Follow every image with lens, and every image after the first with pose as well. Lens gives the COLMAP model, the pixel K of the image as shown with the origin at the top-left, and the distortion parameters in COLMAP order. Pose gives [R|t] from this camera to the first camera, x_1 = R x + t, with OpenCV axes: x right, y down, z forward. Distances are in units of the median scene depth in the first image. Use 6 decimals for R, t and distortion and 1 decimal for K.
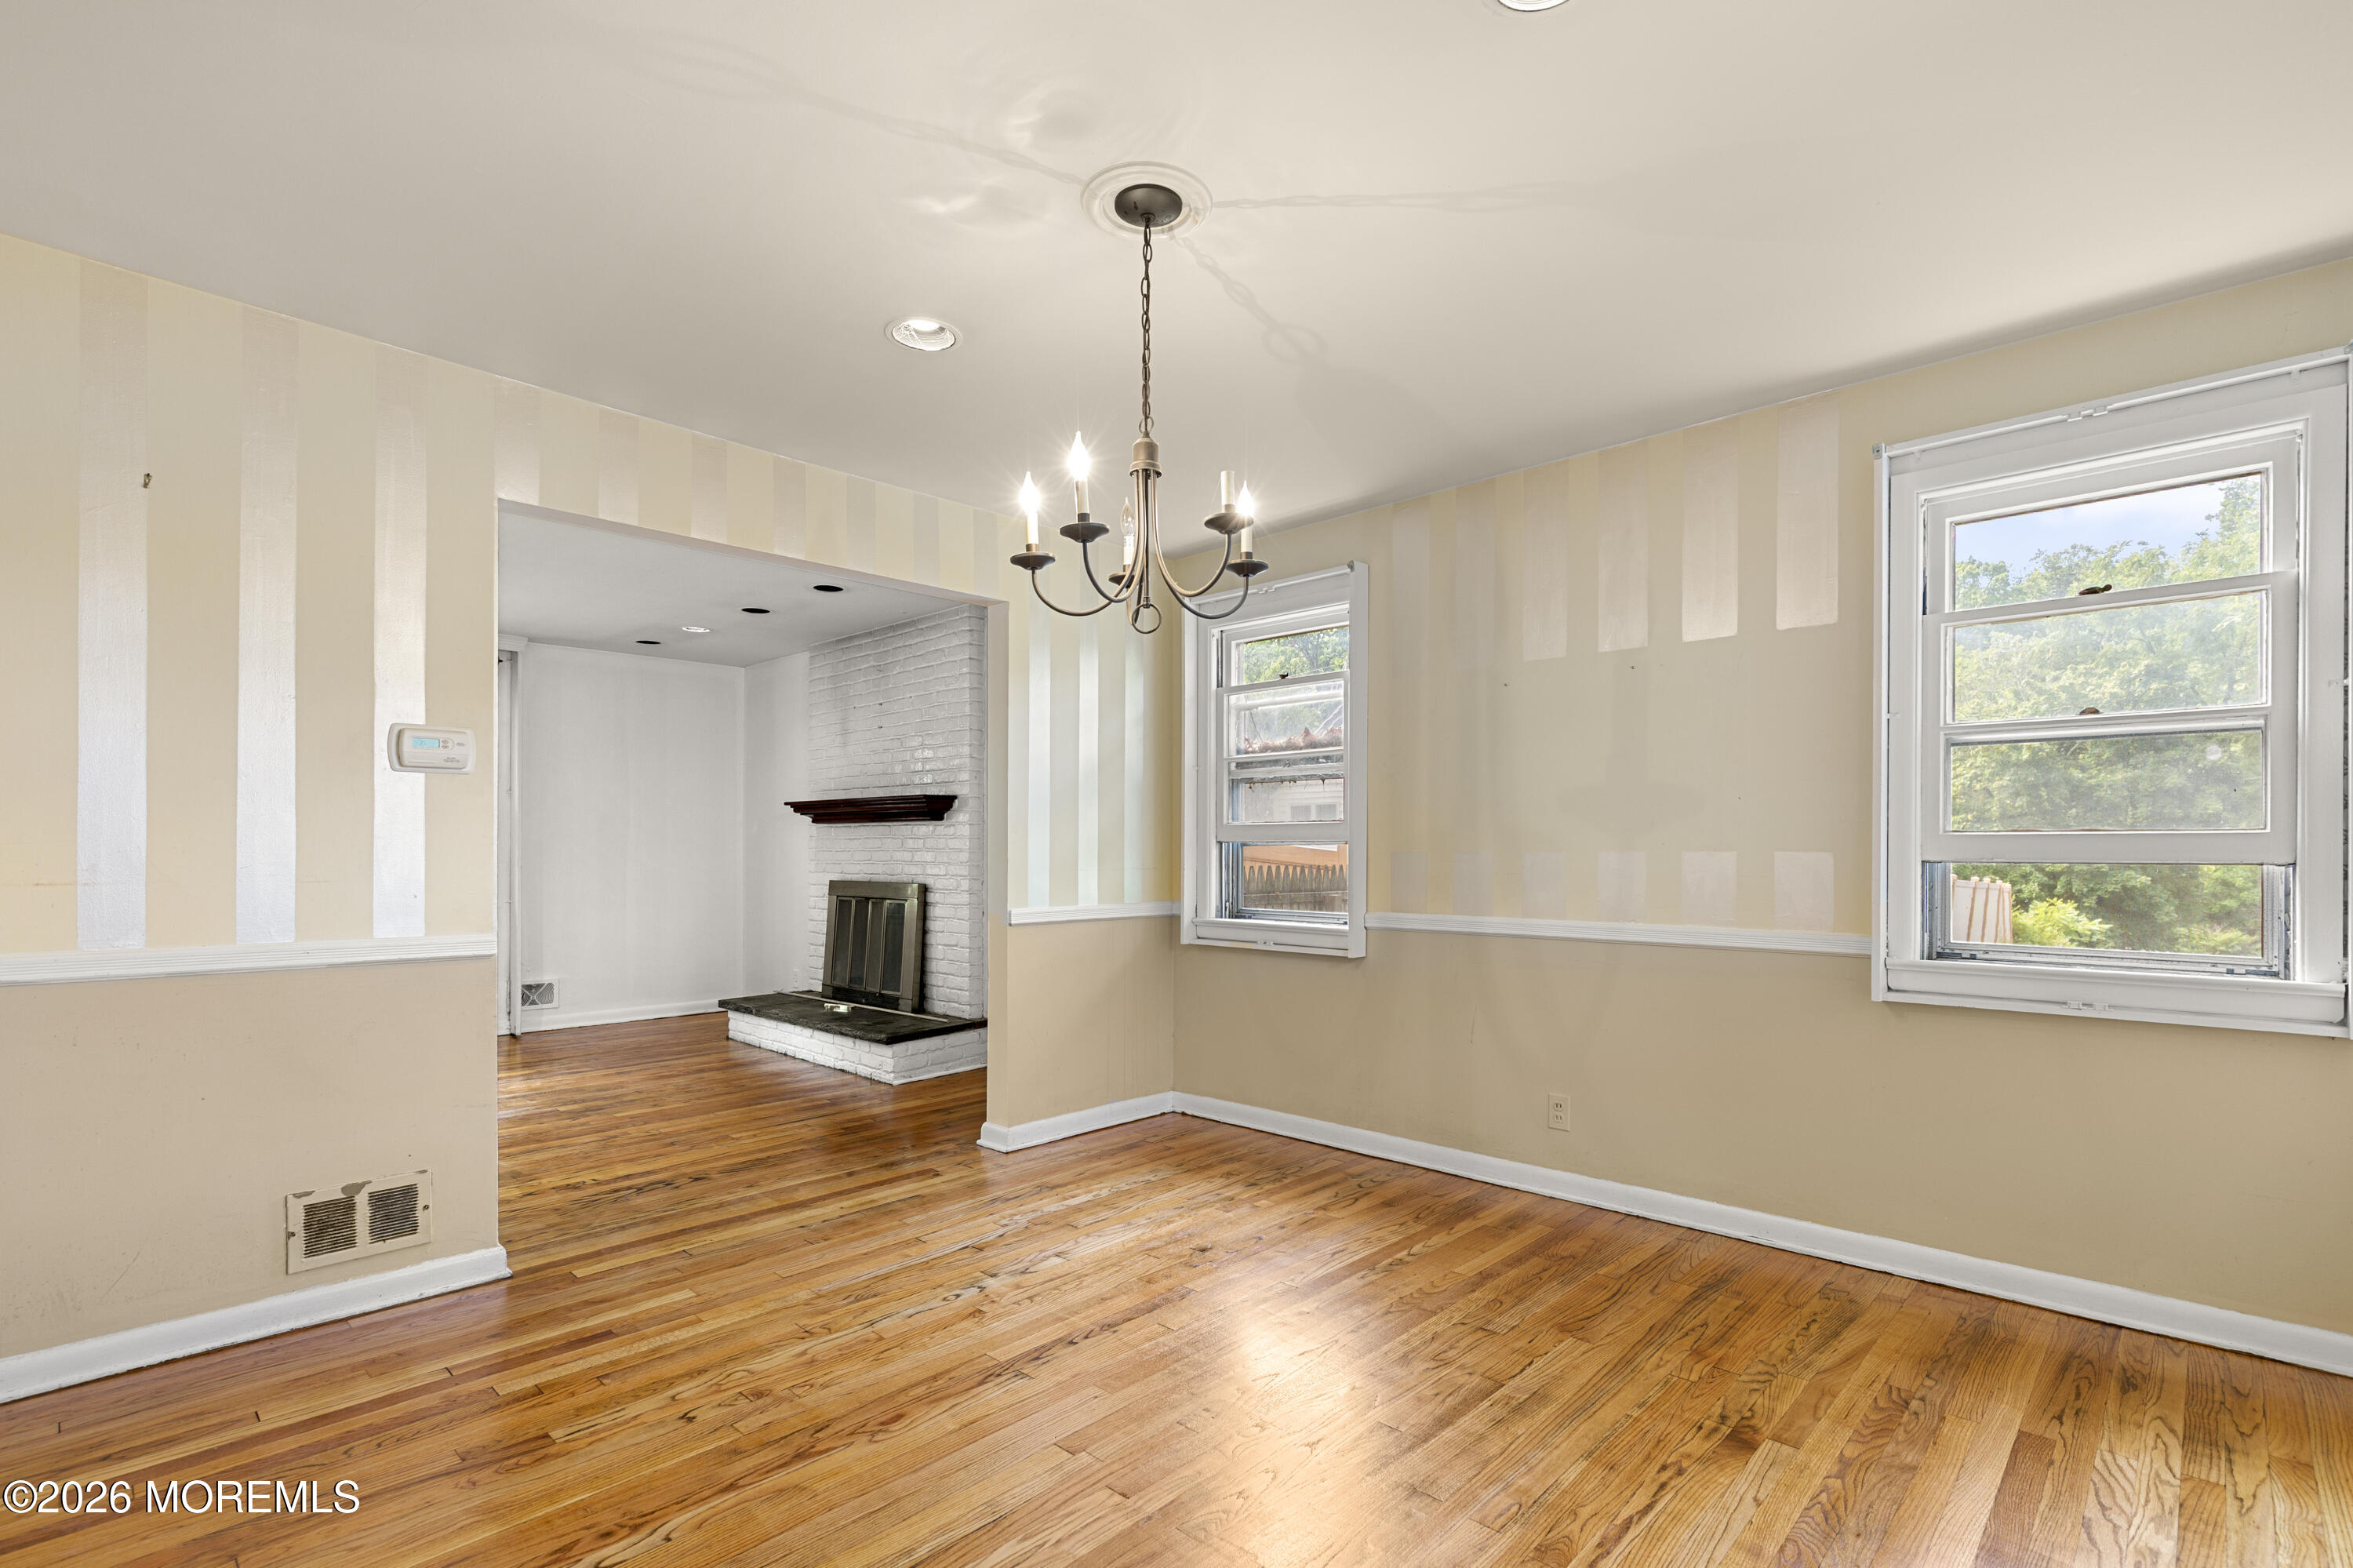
lens RADIAL K [[1083.4, 0, 1171.6], [0, 1083.4, 848.5], [0, 0, 1]] dist [0.001667, 0.000155]
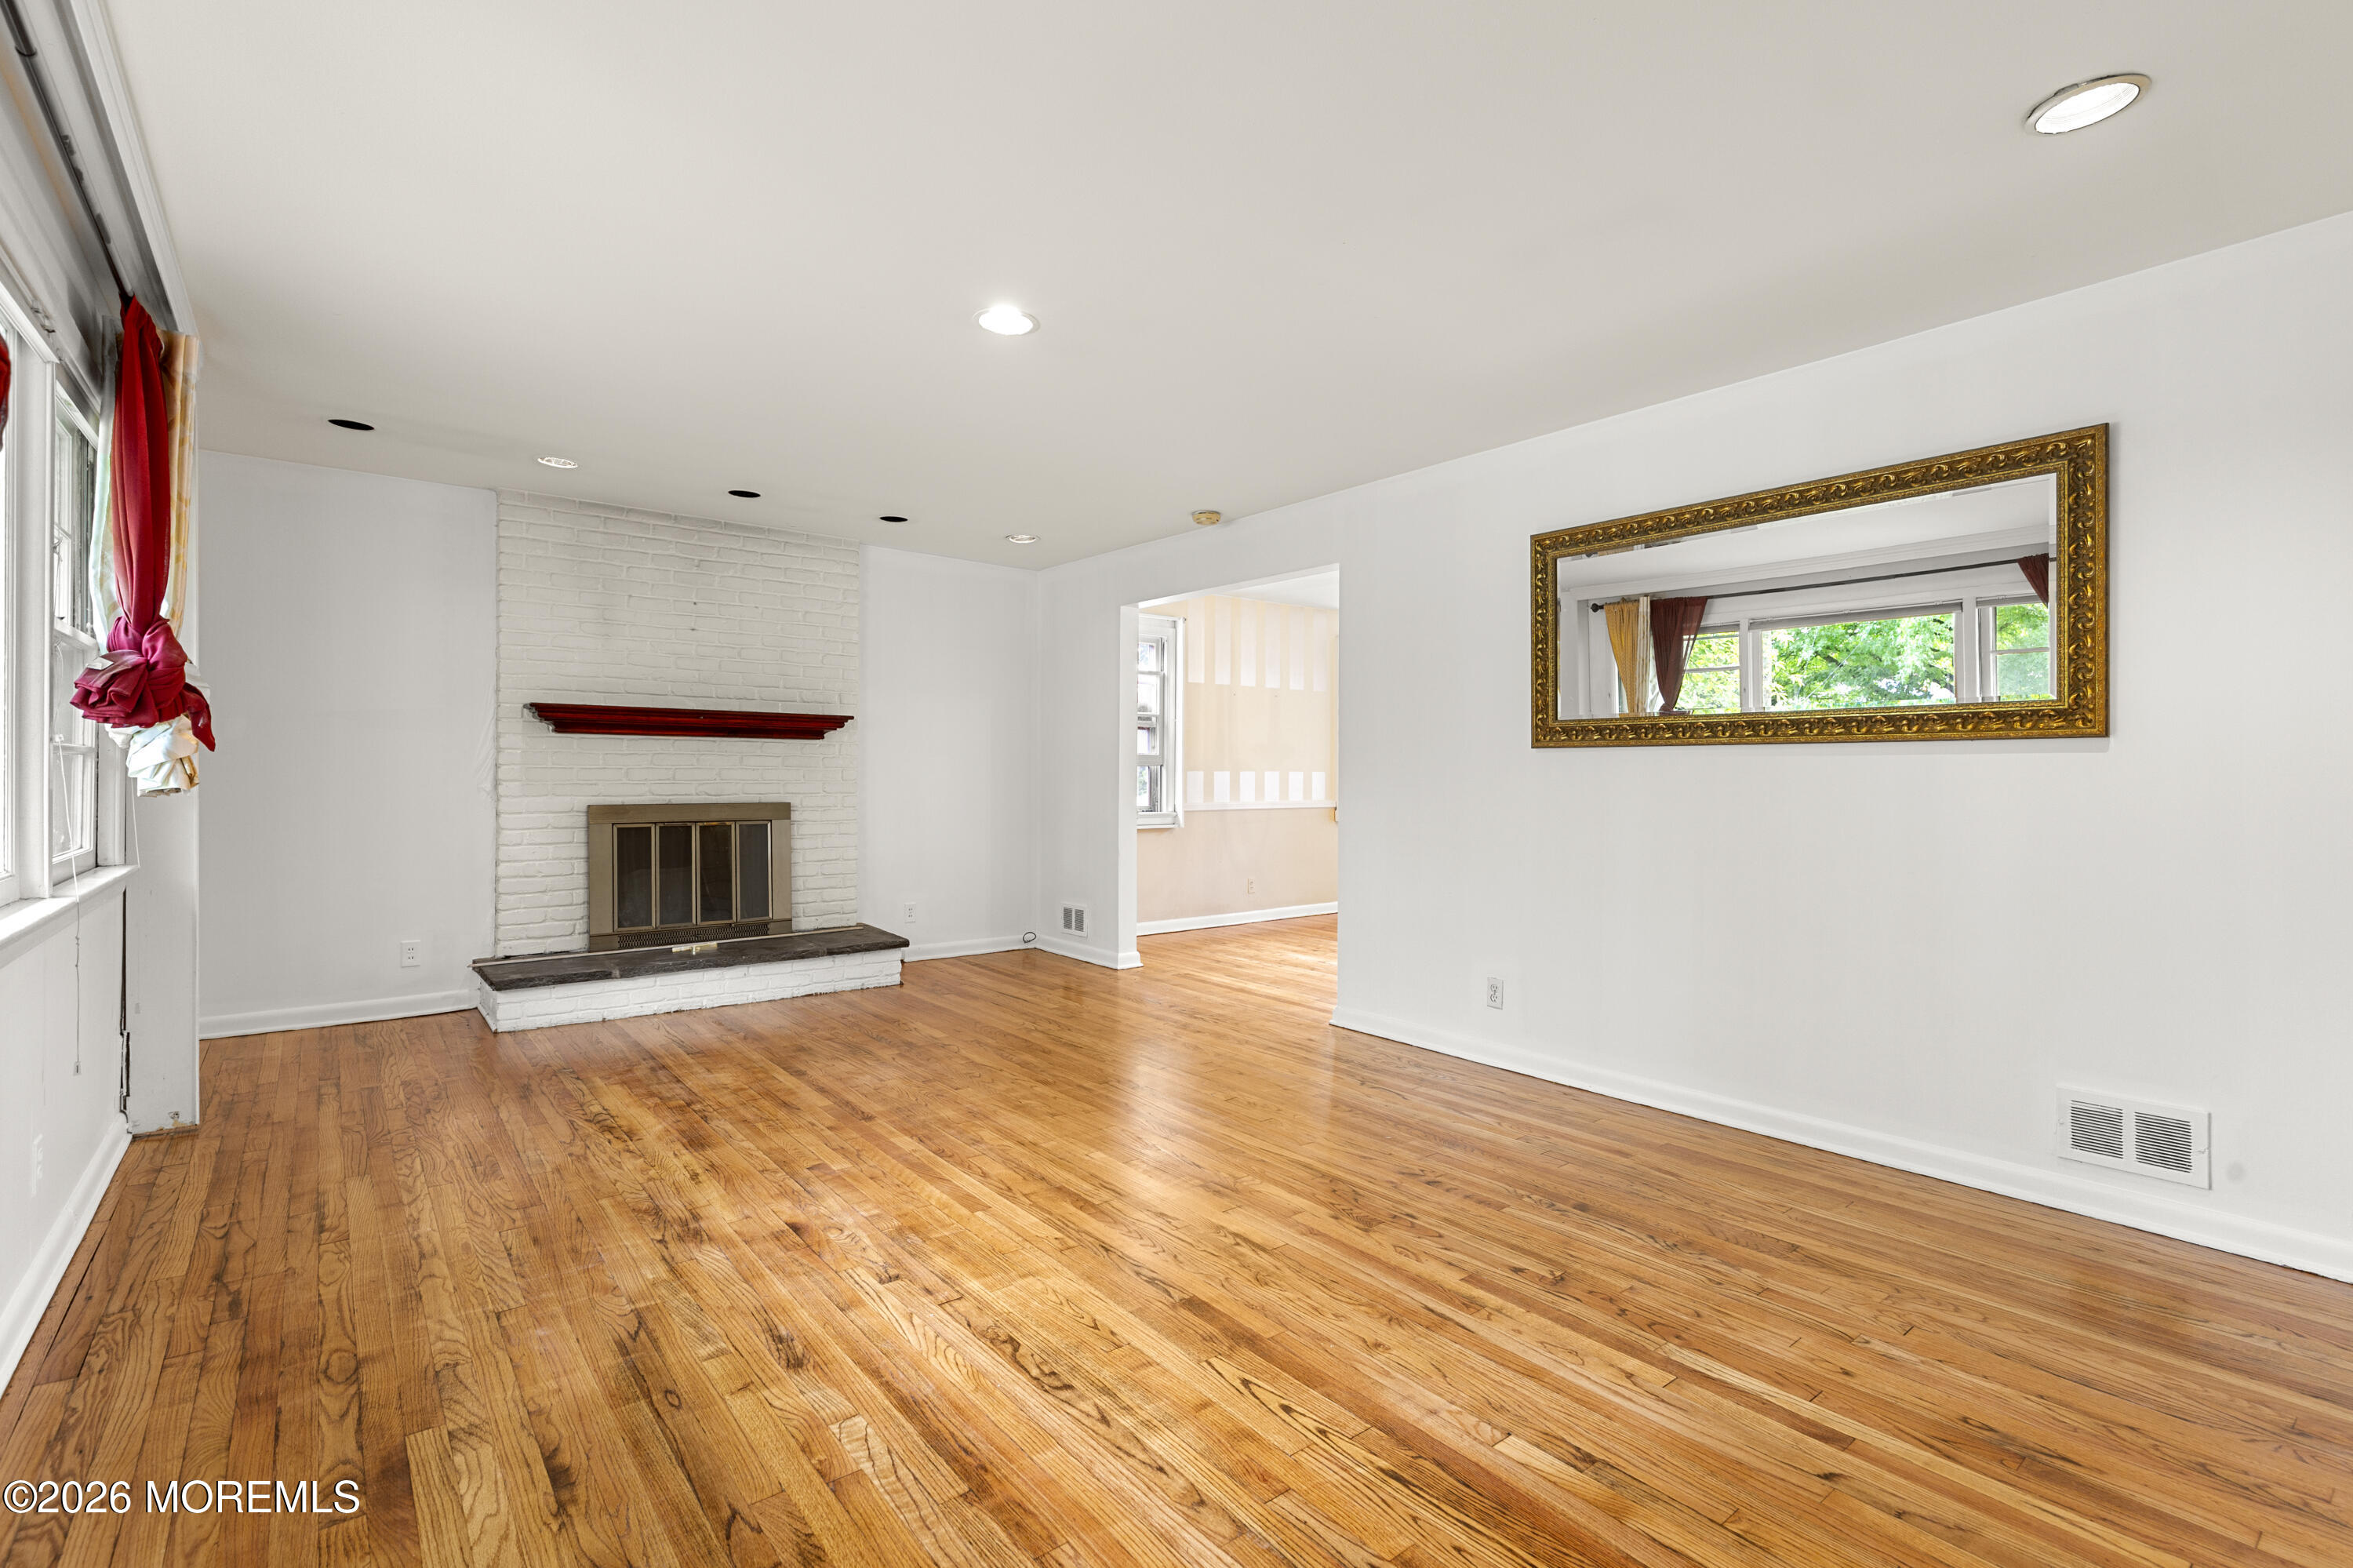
lens RADIAL K [[1077.6, 0, 1173.8], [0, 1077.6, 770.9], [0, 0, 1]] dist [0.002744, -0.000369]
pose [[0.136489, -0.002164, 0.990639, -2.546986], [-0.008752, 0.999956, 0.003390, -0.005642], [-0.990603, -0.009133, 0.136464, 1.143181]]
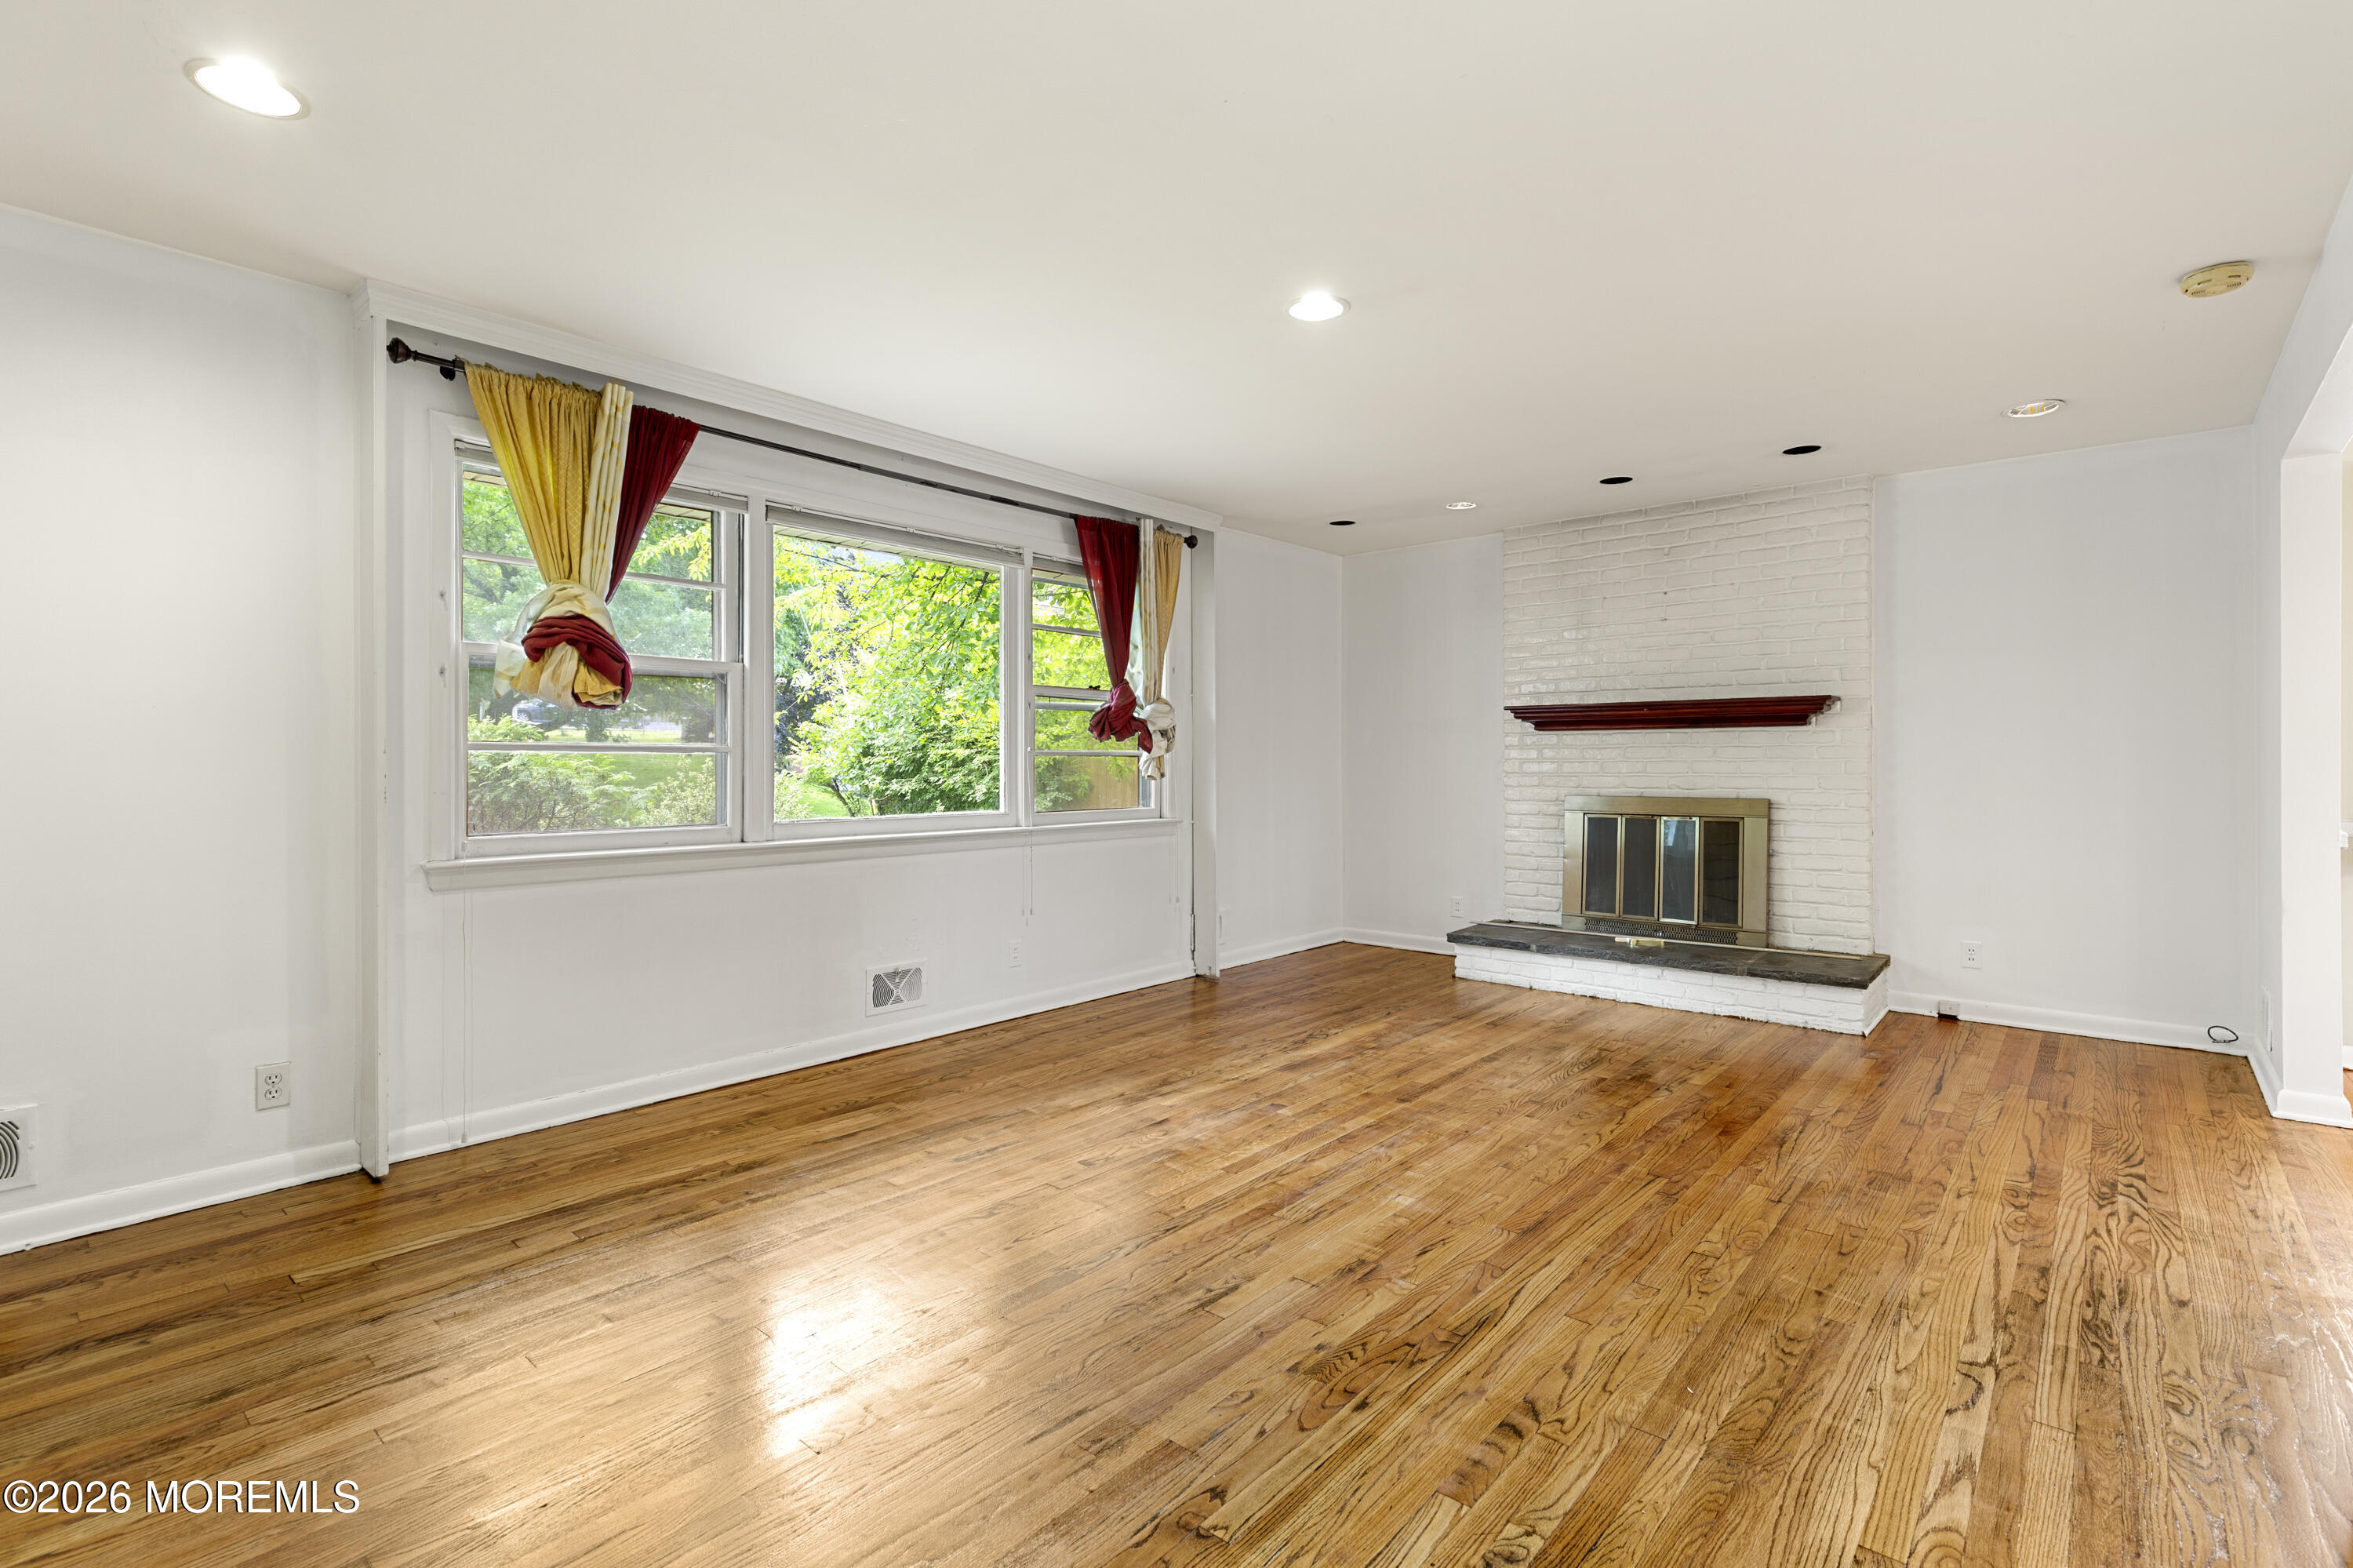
lens RADIAL K [[1077.6, 0, 1173.8], [0, 1077.6, 770.9], [0, 0, 1]] dist [0.002744, -0.000369]
pose [[0.998919, -0.006369, 0.046050, -1.643075], [0.005922, 0.999934, 0.009834, -0.002707], [-0.046110, -0.009551, 0.998891, 0.353447]]
